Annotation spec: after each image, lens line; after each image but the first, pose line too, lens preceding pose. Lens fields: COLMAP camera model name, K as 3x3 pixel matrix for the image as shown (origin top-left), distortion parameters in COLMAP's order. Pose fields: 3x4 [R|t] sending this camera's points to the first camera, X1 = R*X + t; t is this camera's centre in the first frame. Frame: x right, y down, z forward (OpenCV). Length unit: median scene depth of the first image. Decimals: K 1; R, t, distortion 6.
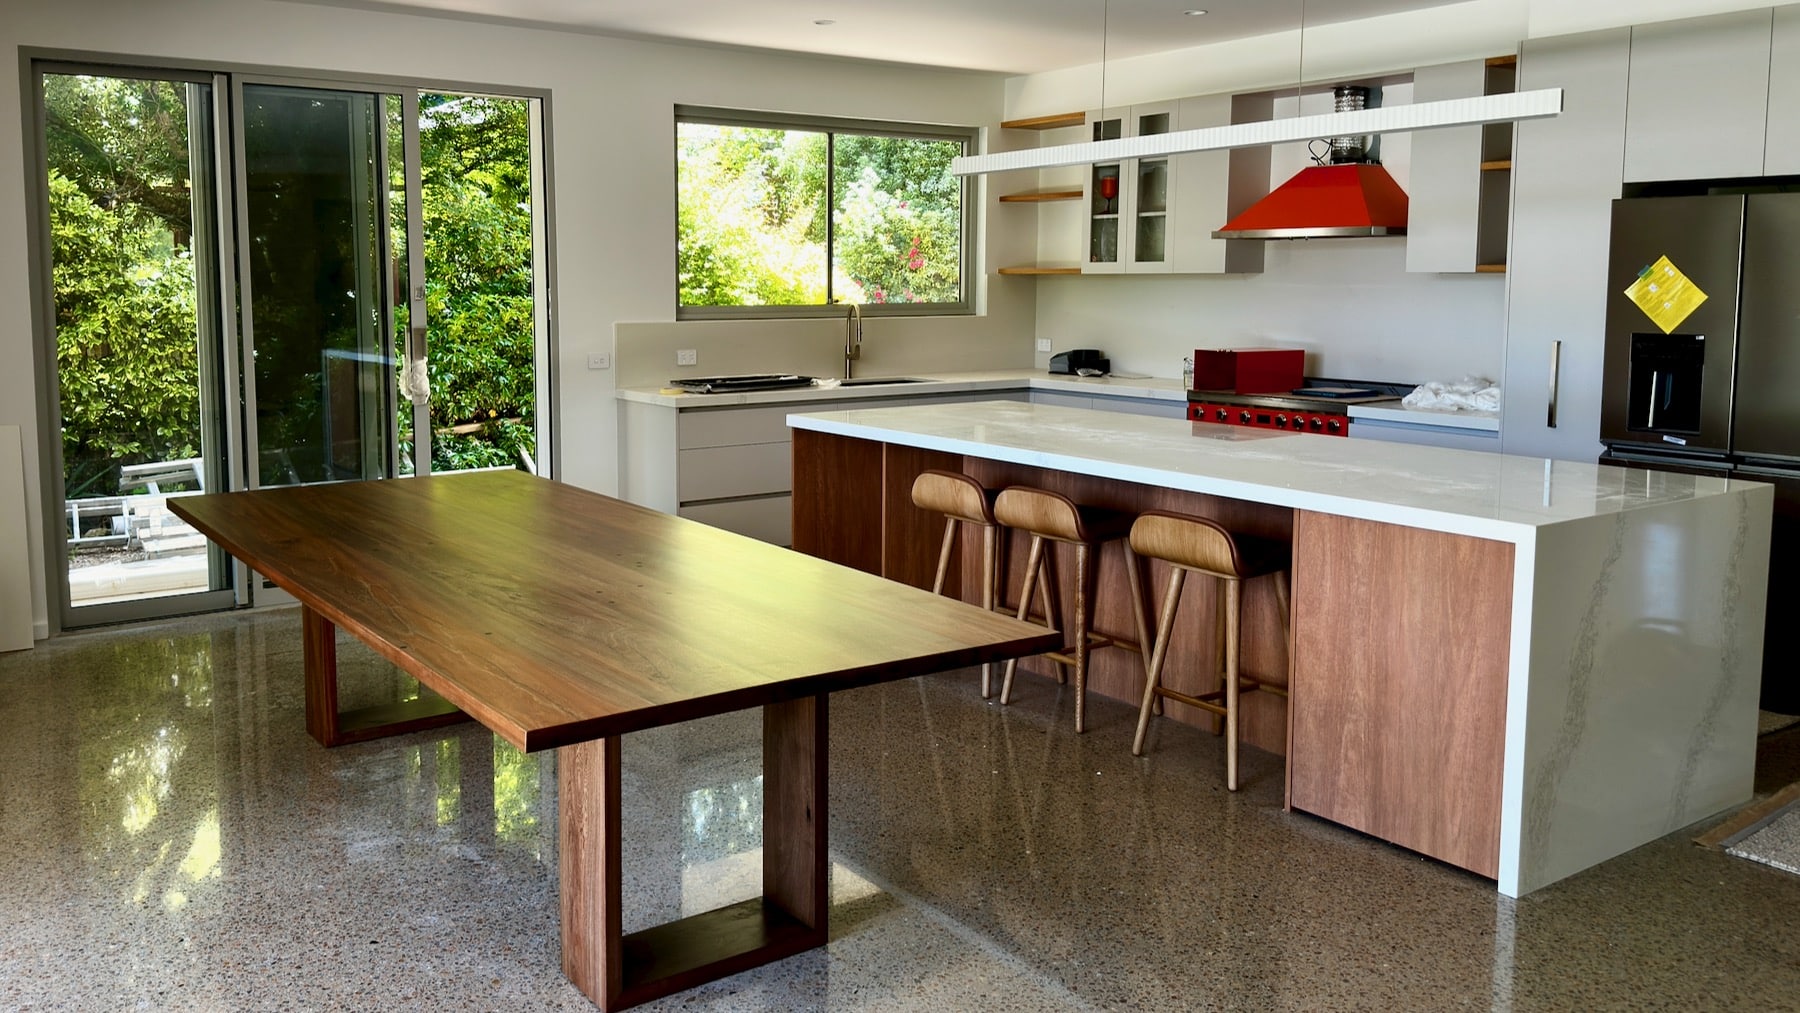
lens RADIAL K [[1456.2, 0, 818.8], [0, 1456.2, 424.6], [0, 0, 1]] dist [0.086406, -0.131656]
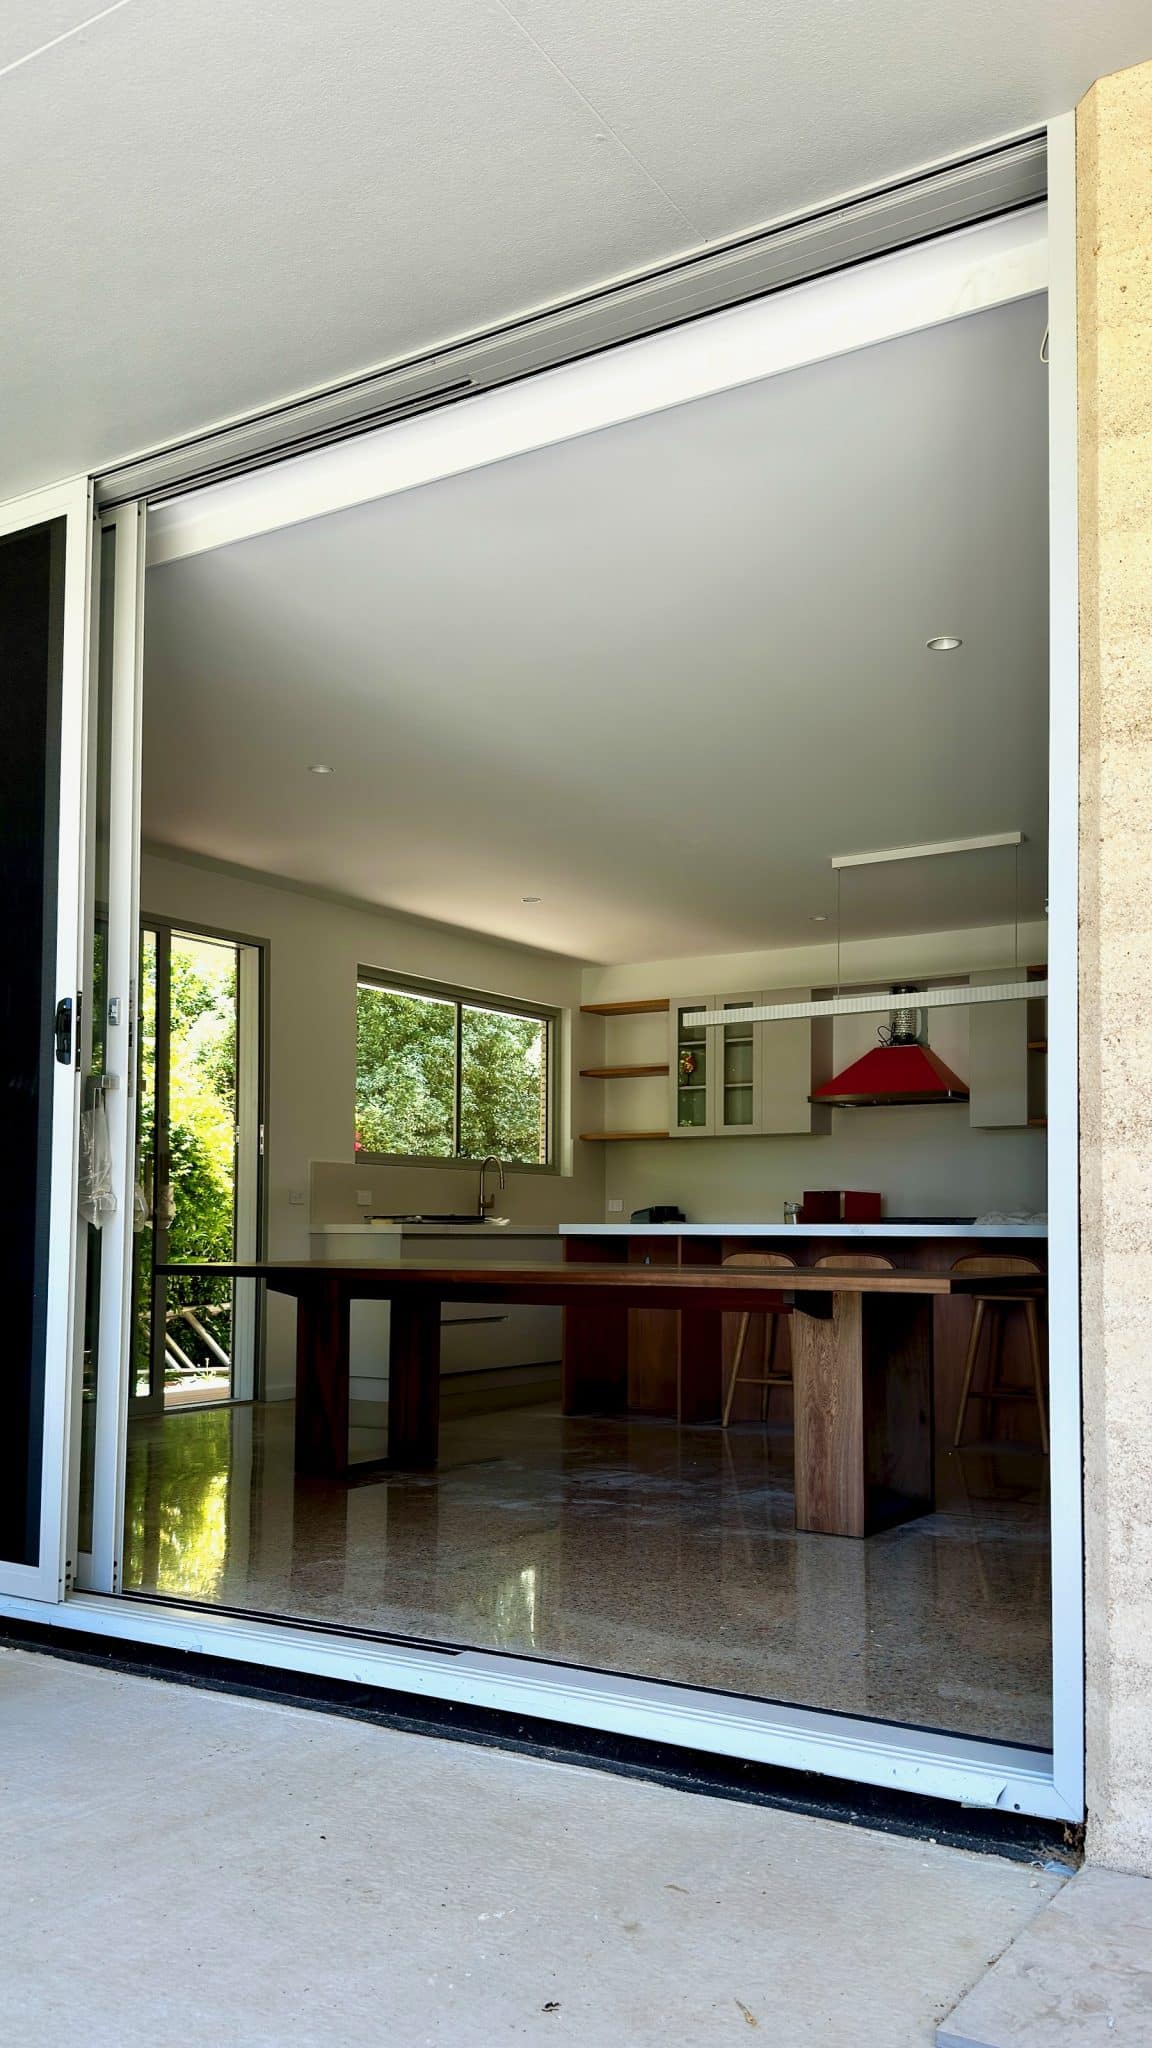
lens RADIAL K [[1634.4, 0, 608.1], [0, 1634.4, 1160.6], [0, 0, 1]] dist [0.010955, -0.033040]
pose [[0.920635, 0.021451, 0.389834, -0.561519], [0.036669, 0.989325, -0.141037, 0.145473], [-0.388698, 0.144138, 0.910021, -0.216866]]
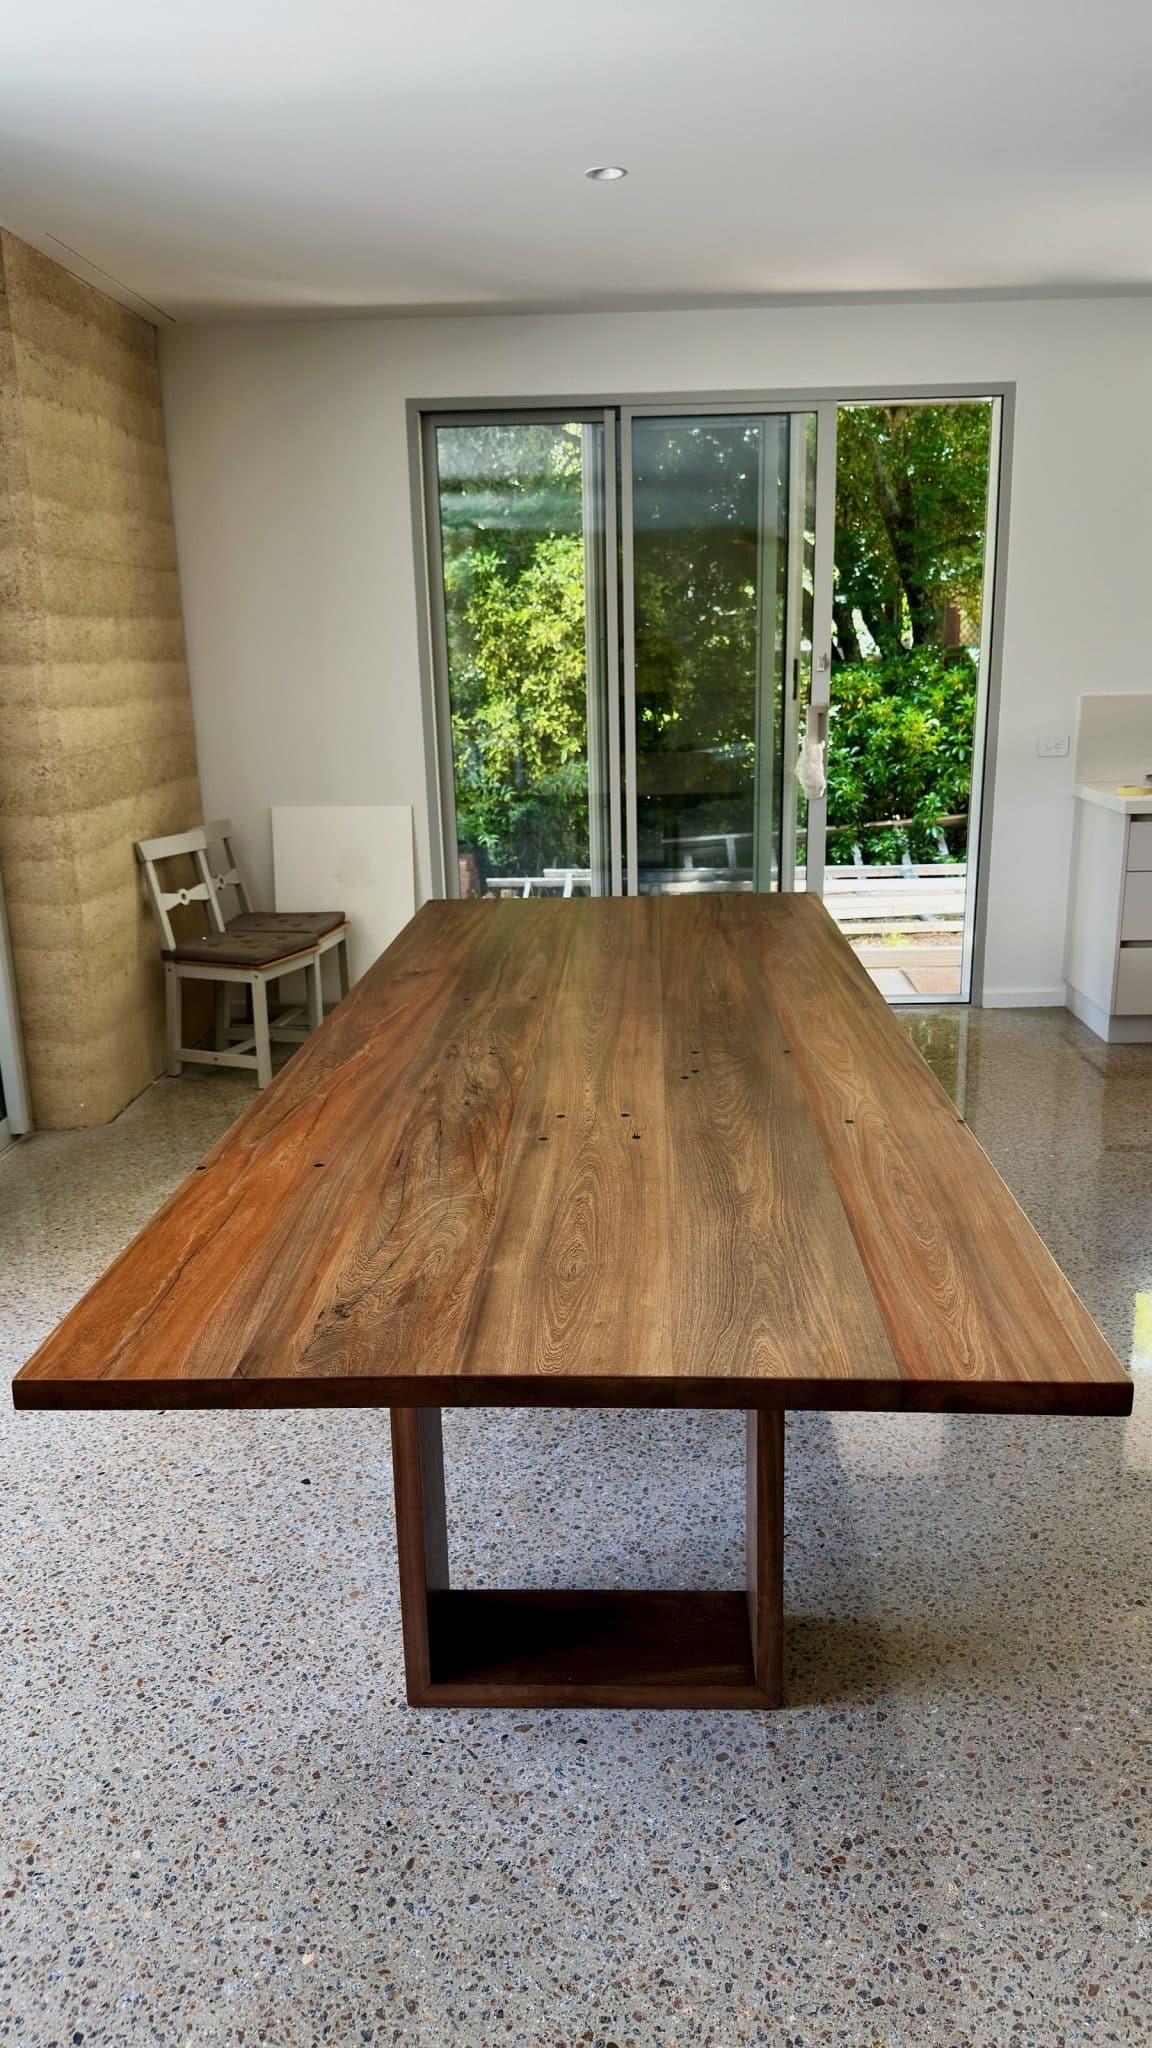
lens RADIAL K [[1459.3, 0, 587.8], [0, 1459.3, 1038.2], [0, 0, 1]] dist [0.057475, -0.063475]
pose [[0.803398, 0.139626, -0.578840, 0.172113], [-0.039086, 0.982388, 0.182718, -0.034149], [0.594158, -0.124171, 0.794706, 0.293493]]
